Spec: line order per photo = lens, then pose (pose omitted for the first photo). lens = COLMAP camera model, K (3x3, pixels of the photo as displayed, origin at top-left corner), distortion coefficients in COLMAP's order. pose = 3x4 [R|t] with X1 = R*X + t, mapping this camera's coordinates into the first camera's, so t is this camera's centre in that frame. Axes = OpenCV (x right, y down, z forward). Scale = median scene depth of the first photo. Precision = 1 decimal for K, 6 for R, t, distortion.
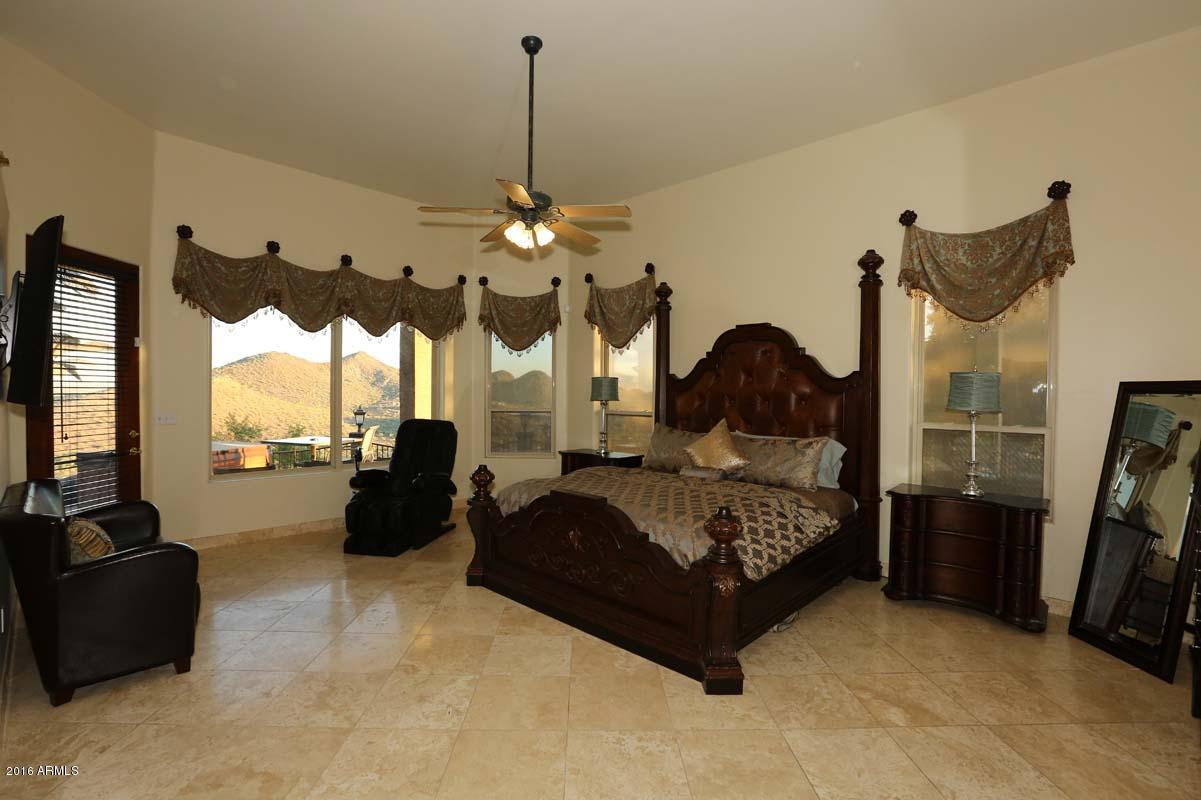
lens RADIAL K [[551.3, 0, 596.7], [0, 551.3, 392.7], [0, 0, 1]] dist [-0.033999, 0.008392]
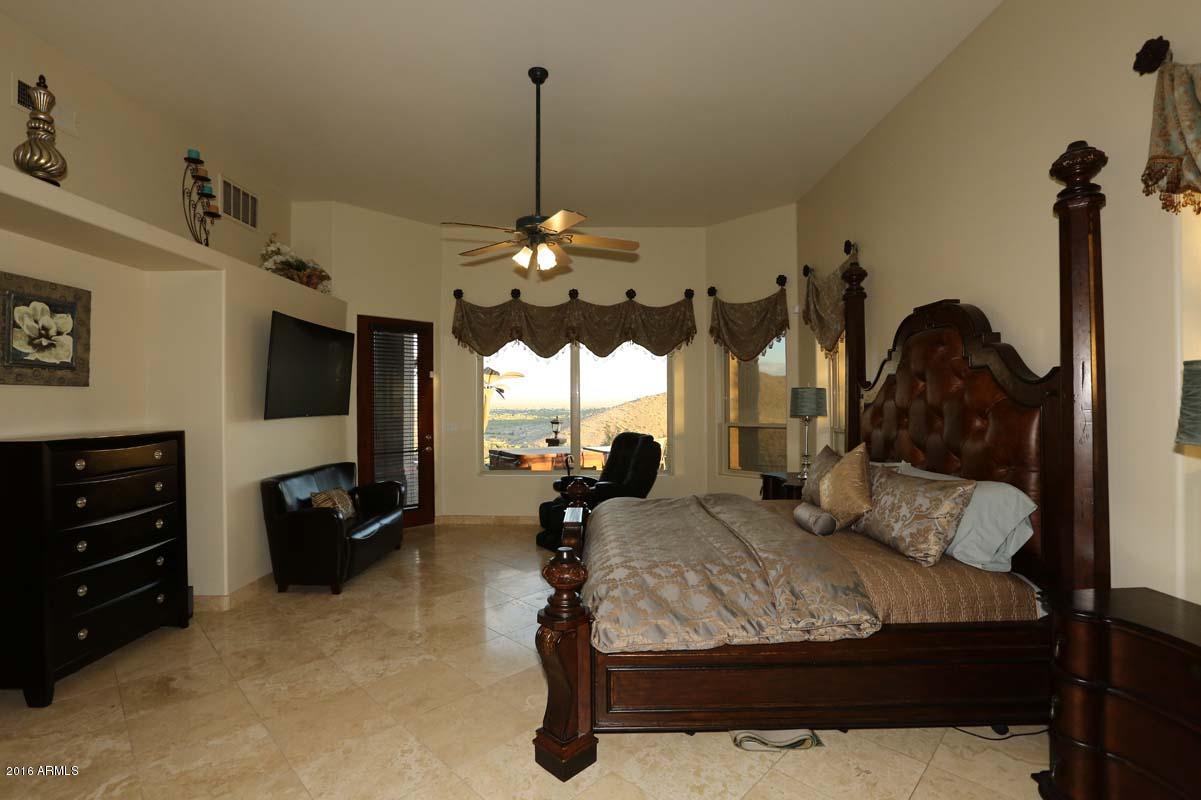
lens RADIAL K [[551.3, 0, 597.5], [0, 551.3, 407.1], [0, 0, 1]] dist [-0.033999, 0.008392]
pose [[0.701295, -0.003668, -0.712862, 0.443975], [0.006324, 0.999979, 0.001076, -0.003426], [0.712843, -0.005263, 0.701304, 0.234023]]
